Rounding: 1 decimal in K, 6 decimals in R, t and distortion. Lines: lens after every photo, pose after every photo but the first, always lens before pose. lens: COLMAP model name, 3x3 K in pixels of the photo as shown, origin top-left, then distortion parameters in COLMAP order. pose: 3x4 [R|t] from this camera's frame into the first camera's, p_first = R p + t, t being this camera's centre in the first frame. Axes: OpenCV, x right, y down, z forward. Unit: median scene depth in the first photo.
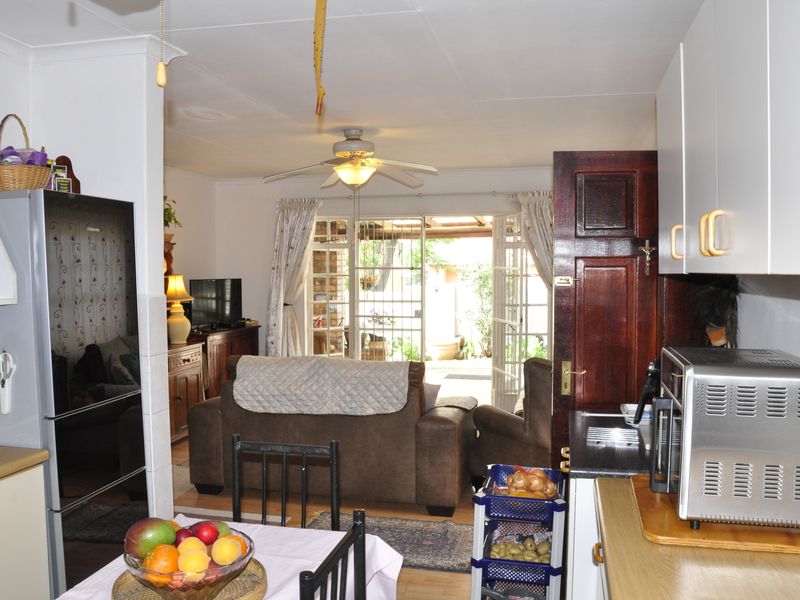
lens RADIAL K [[694.0, 0, 400.8], [0, 694.0, 301.1], [0, 0, 1]] dist [-0.160394, 0.096363]
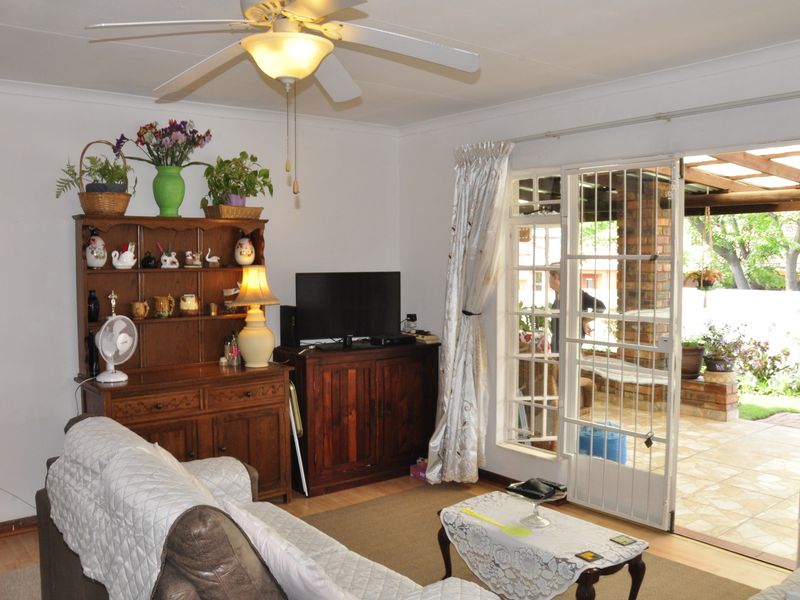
lens RADIAL K [[694.0, 0, 399.3], [0, 694.0, 299.0], [0, 0, 1]] dist [-0.160394, 0.096363]
pose [[0.772231, 0.042647, -0.633909, 0.186778], [-0.028171, 0.999062, 0.032896, -0.027920], [0.634717, -0.007546, 0.772708, 0.475882]]
